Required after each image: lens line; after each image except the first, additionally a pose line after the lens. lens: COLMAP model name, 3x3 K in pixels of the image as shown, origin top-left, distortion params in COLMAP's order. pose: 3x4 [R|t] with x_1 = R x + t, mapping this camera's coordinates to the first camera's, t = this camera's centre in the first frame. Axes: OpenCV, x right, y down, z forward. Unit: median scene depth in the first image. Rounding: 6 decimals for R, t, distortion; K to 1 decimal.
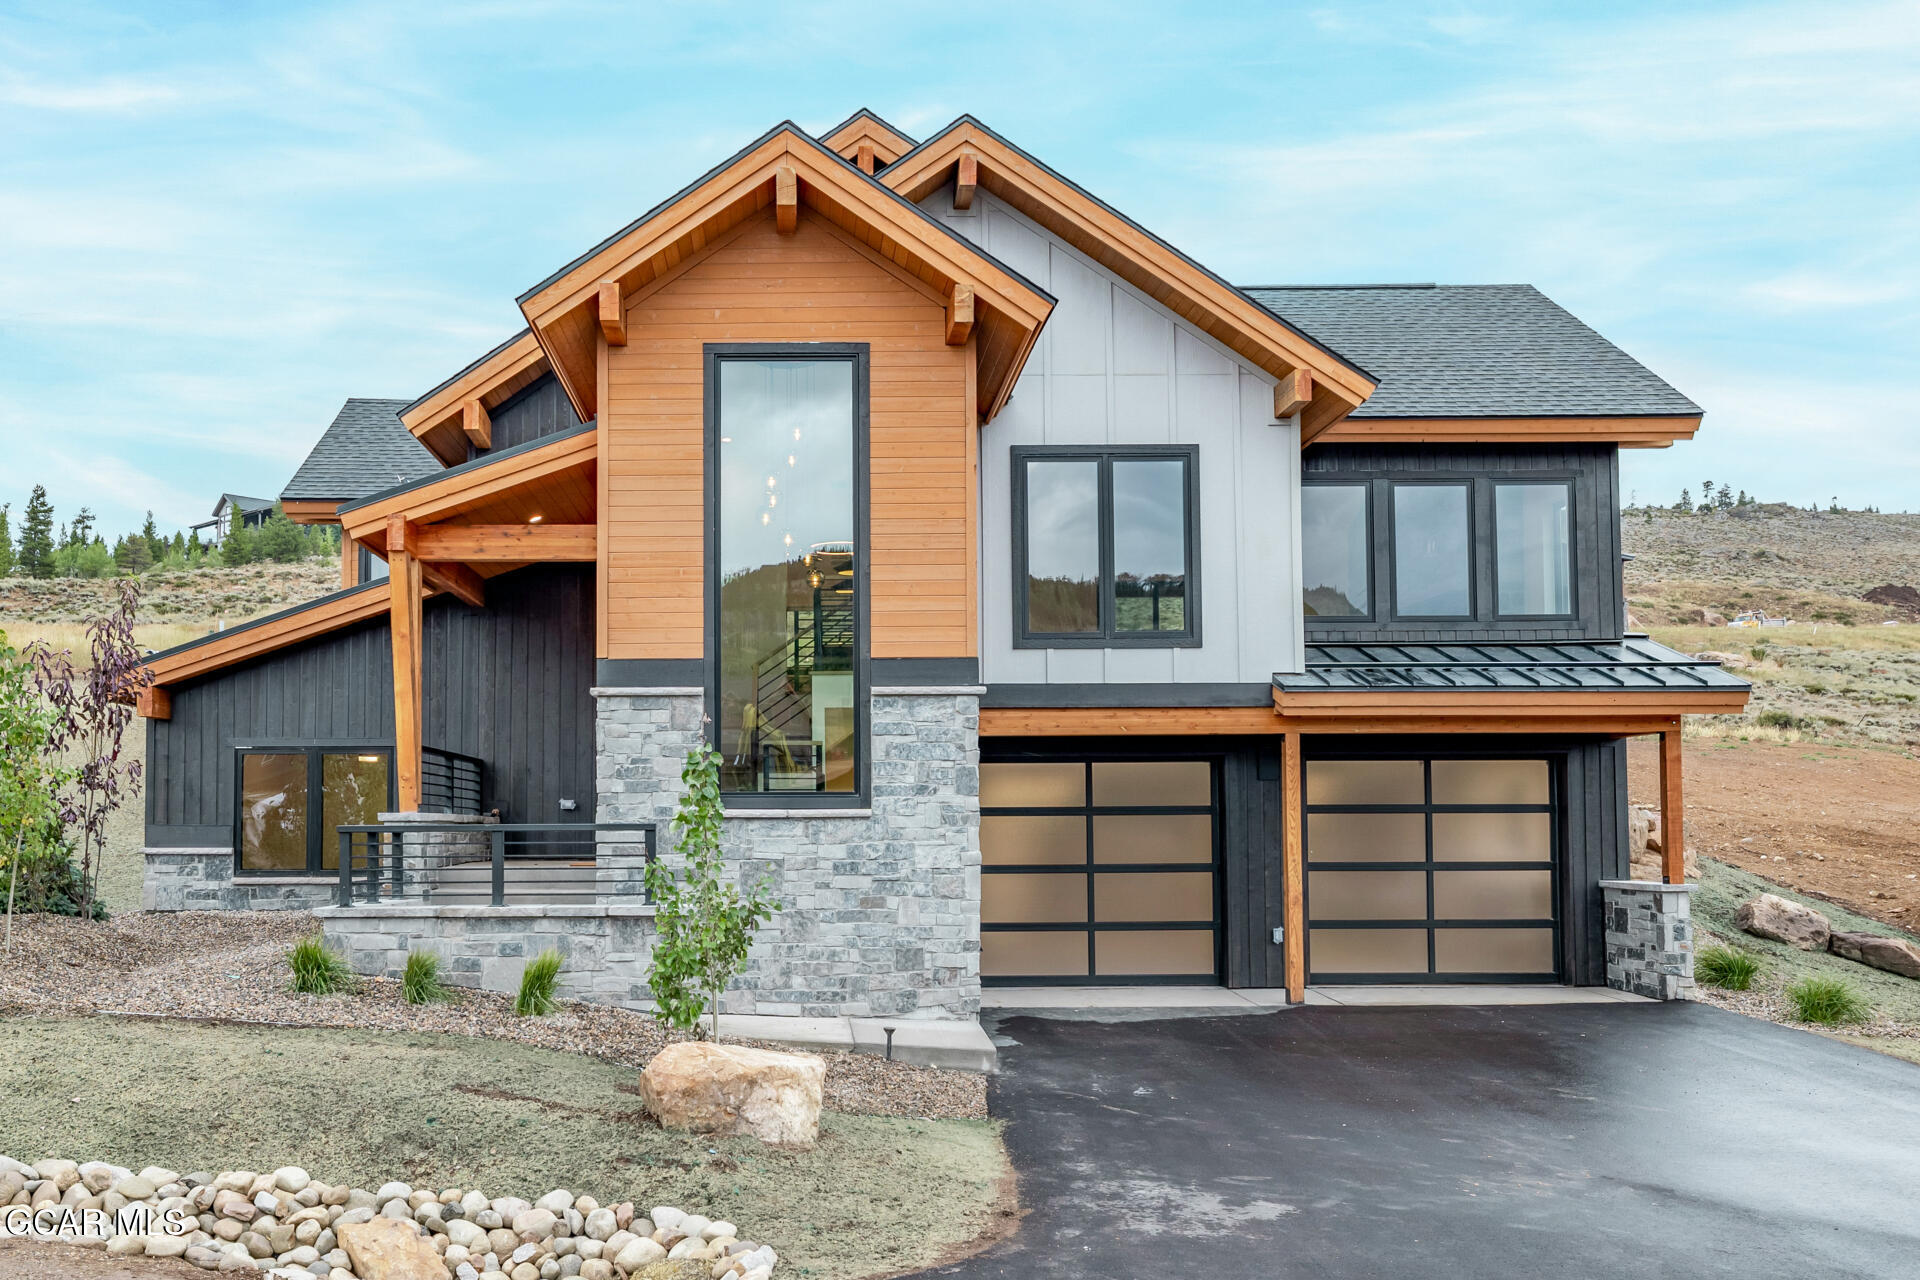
lens RADIAL K [[1605.4, 0, 935.3], [0, 1605.4, 791.7], [0, 0, 1]] dist [0.003093, 0.000177]
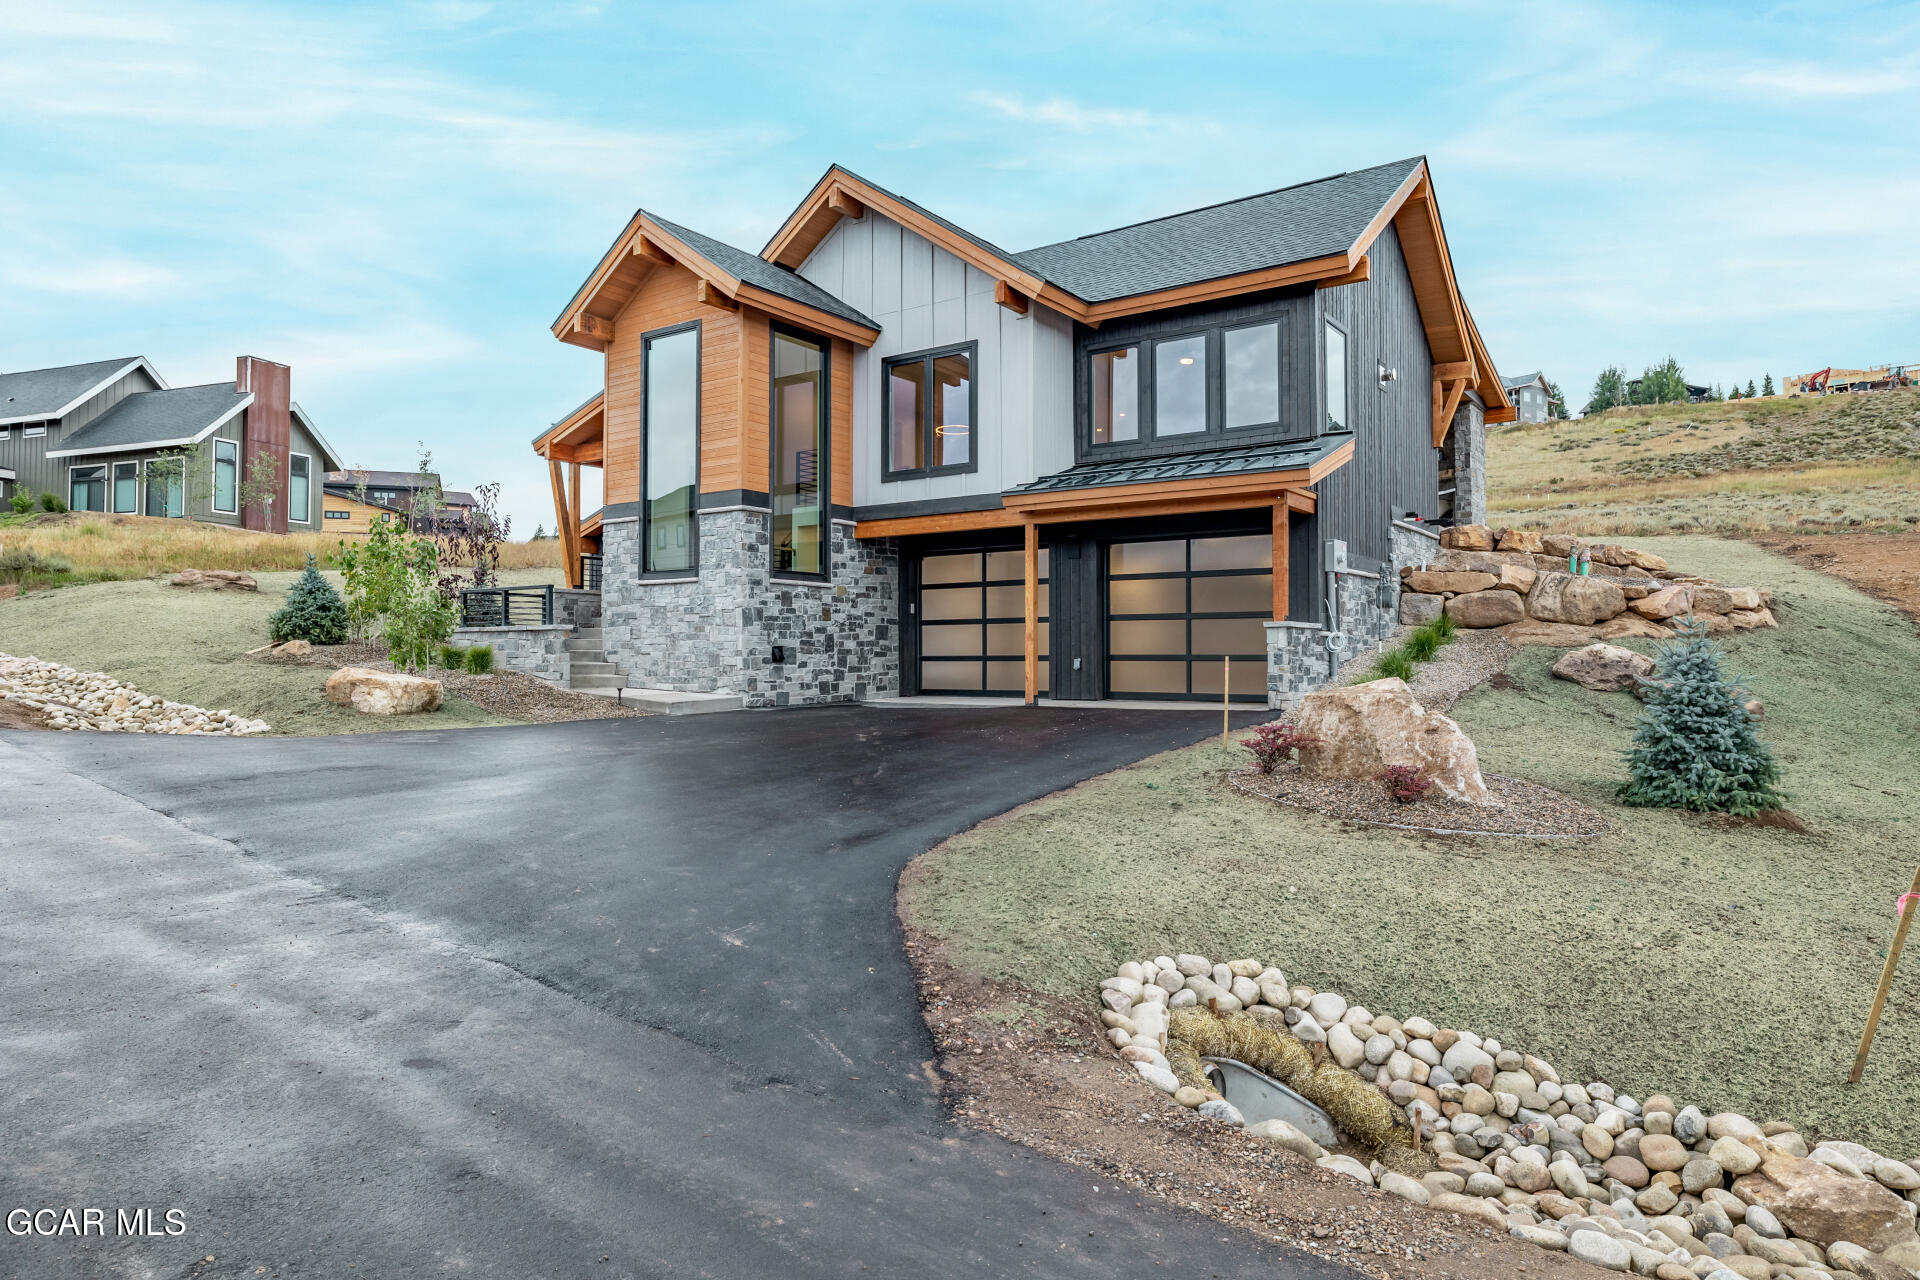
lens RADIAL K [[1129.6, 0, 960.9], [0, 1129.6, 645.7], [0, 0, 1]] dist [0.003576, -0.000594]
pose [[0.824088, -0.001888, -0.566459, 0.791430], [0.012912, 0.999797, 0.015452, 0.061498], [0.566315, -0.020048, 0.823945, 0.098939]]
